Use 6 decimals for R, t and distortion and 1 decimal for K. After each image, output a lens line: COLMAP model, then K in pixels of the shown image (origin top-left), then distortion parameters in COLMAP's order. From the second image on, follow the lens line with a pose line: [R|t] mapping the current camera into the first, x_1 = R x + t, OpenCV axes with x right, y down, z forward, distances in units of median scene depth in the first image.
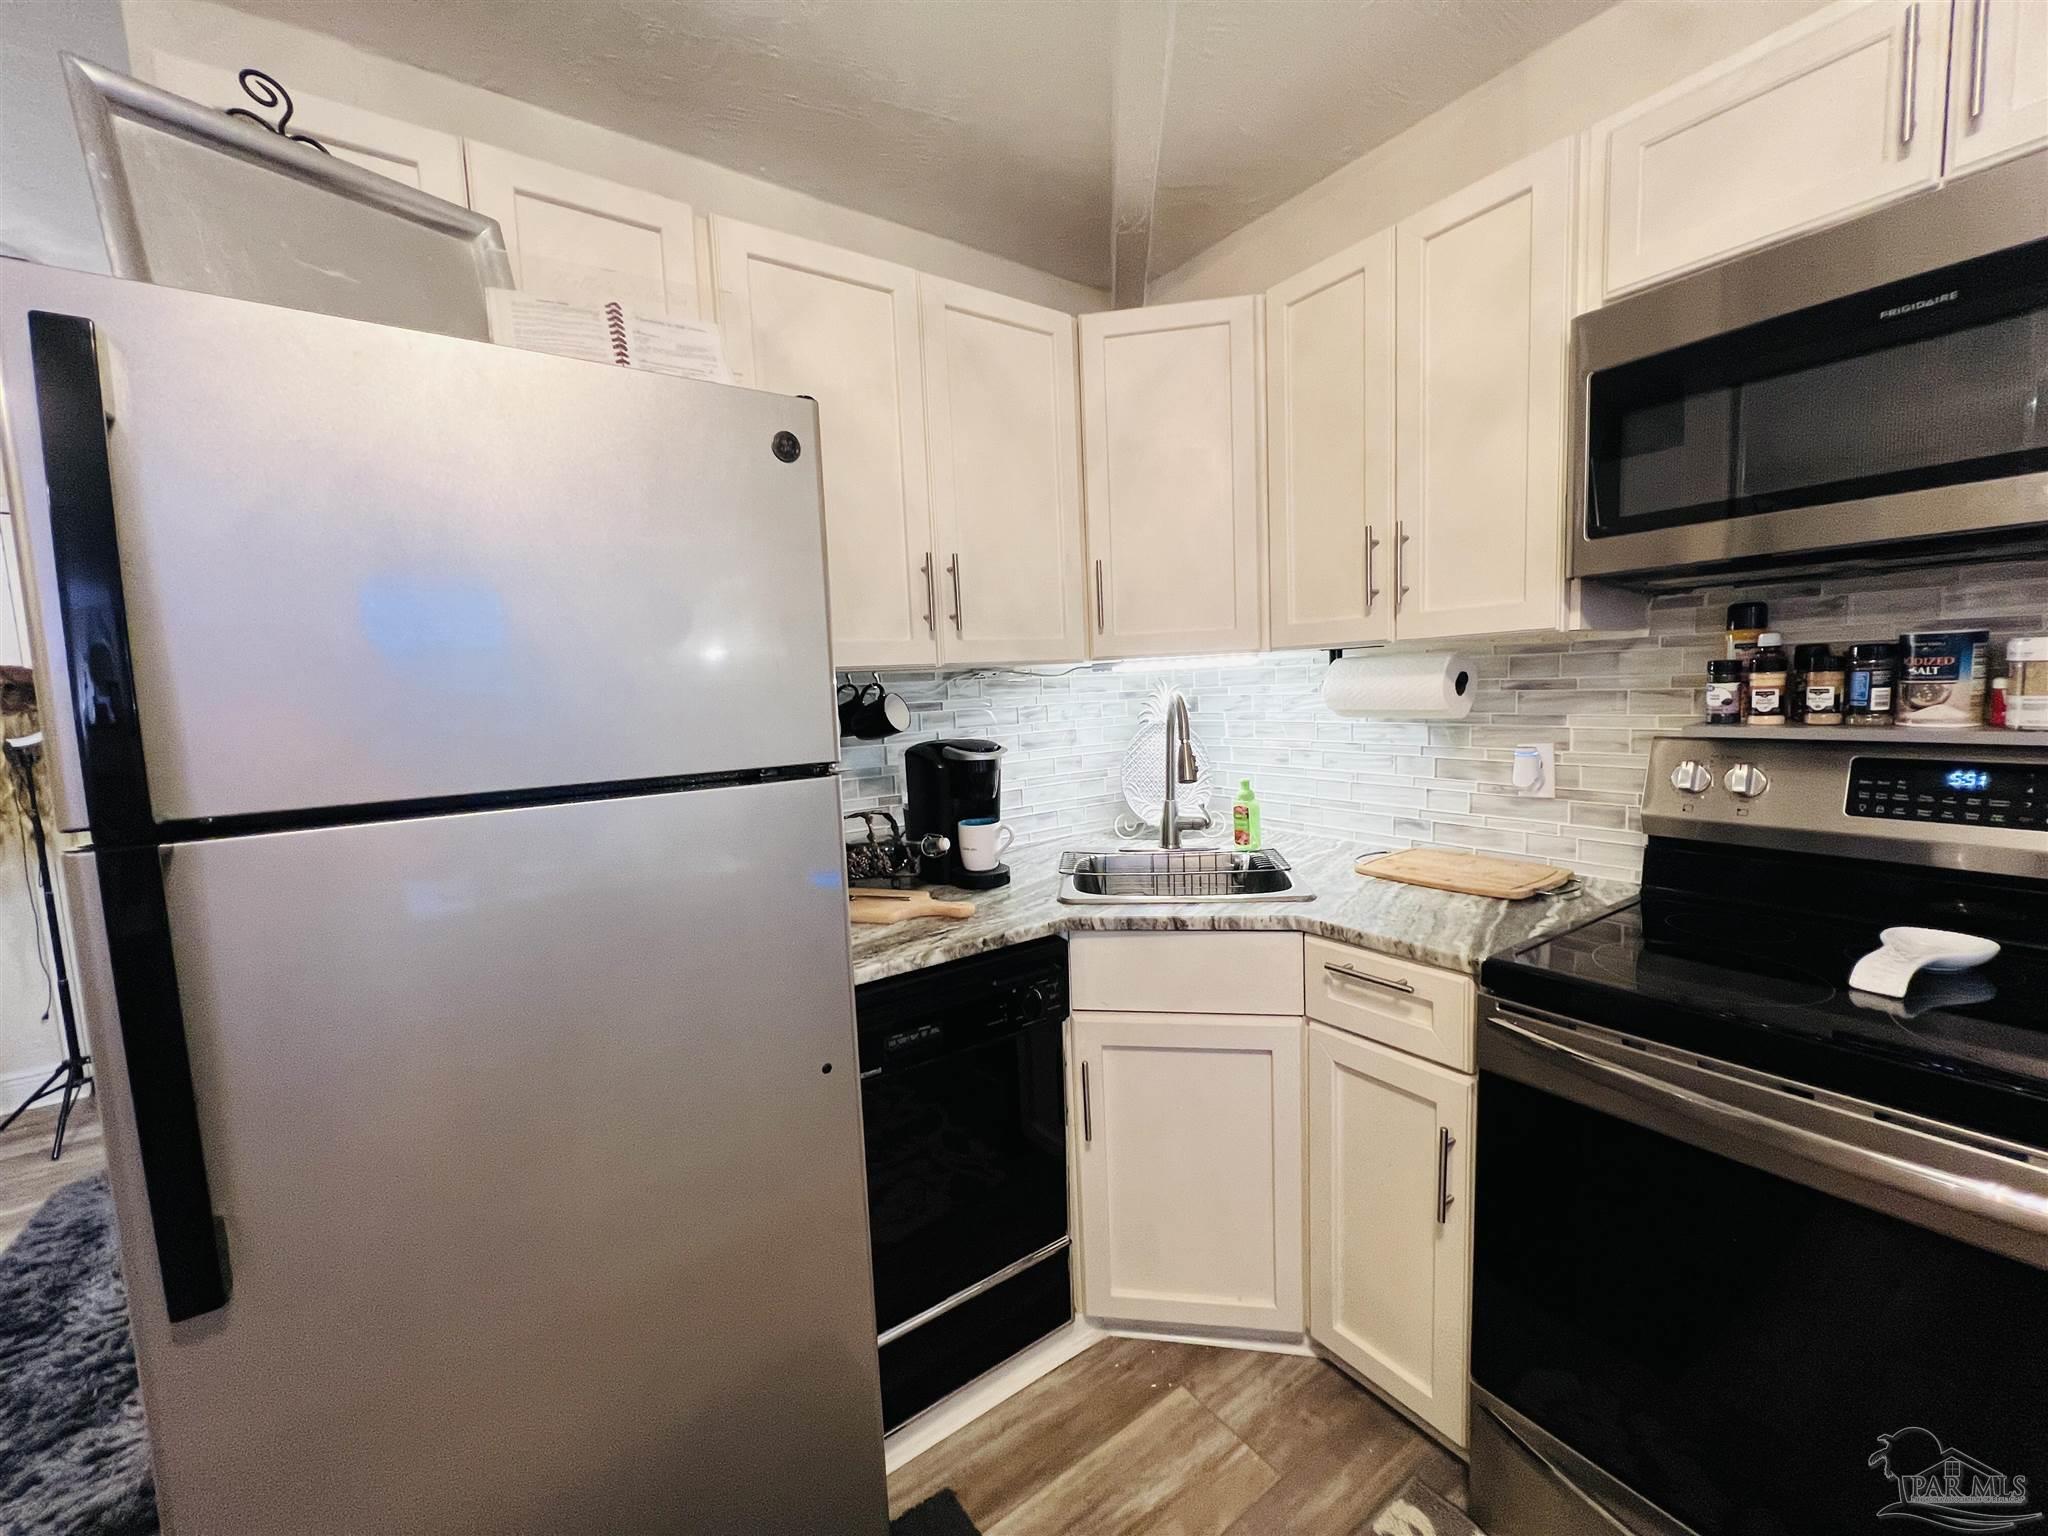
lens RADIAL K [[816.3, 0, 1023.0], [0, 816.3, 766.5], [0, 0, 1]] dist [-0.001630, 0.000049]
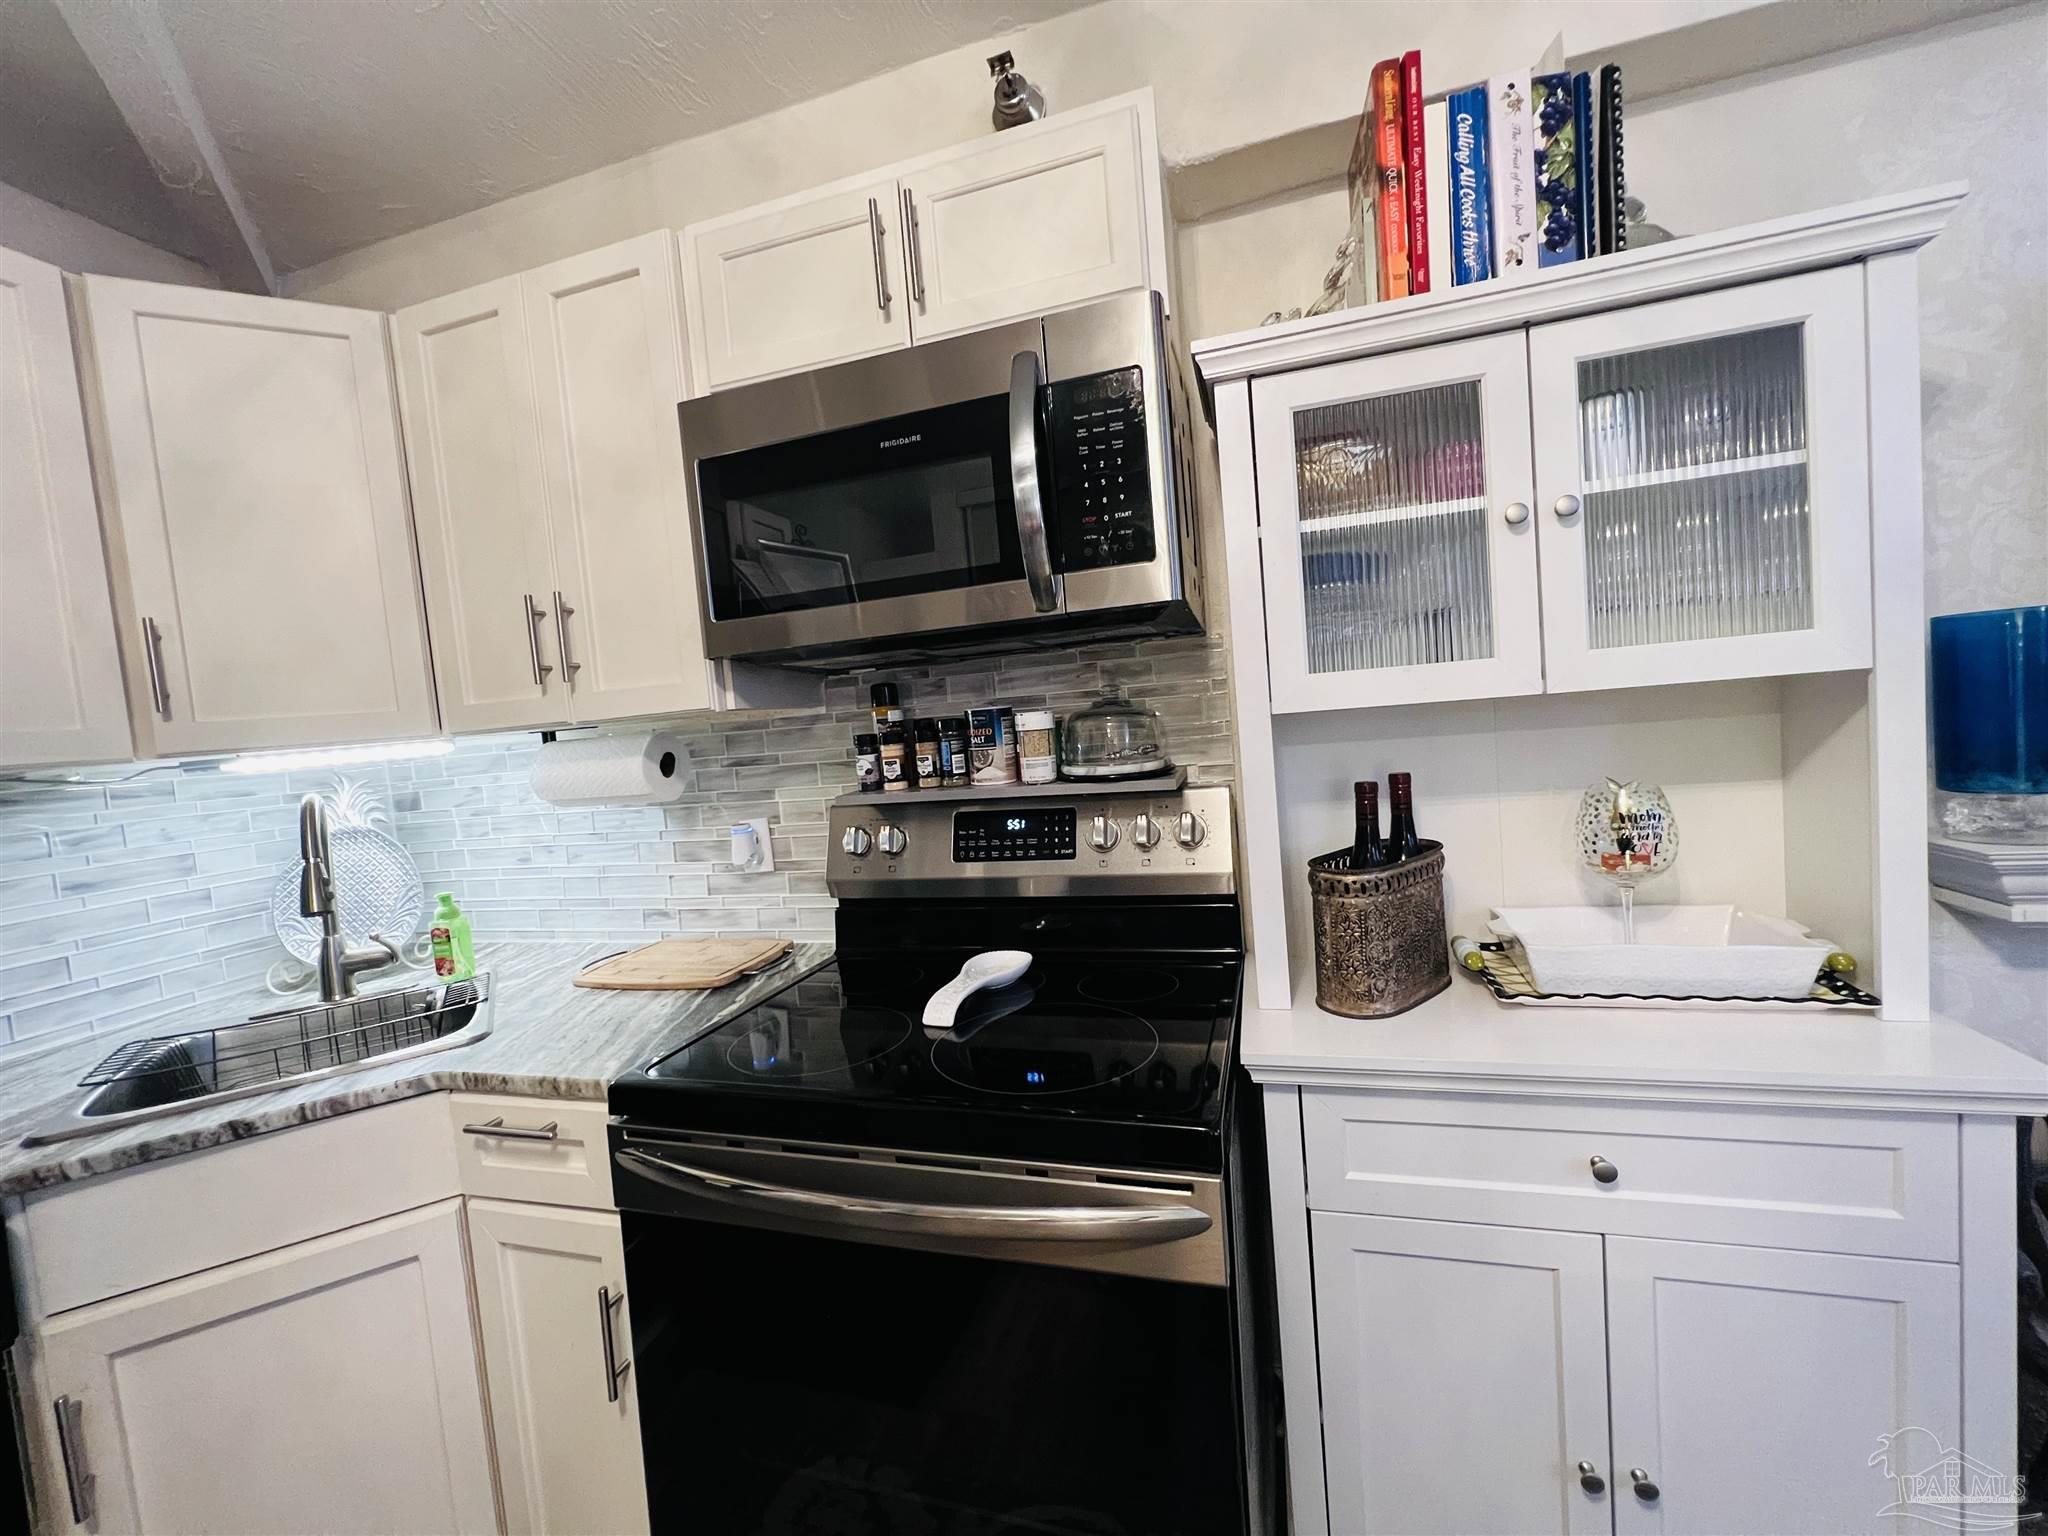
lens RADIAL K [[816.3, 0, 1023.6], [0, 816.3, 767.9], [0, 0, 1]] dist [-0.001630, 0.000049]
pose [[0.782008, -0.061567, 0.620220, 0.304471], [0.112793, 0.992658, -0.043678, -0.010657], [-0.612978, 0.104113, 0.783211, -0.001193]]
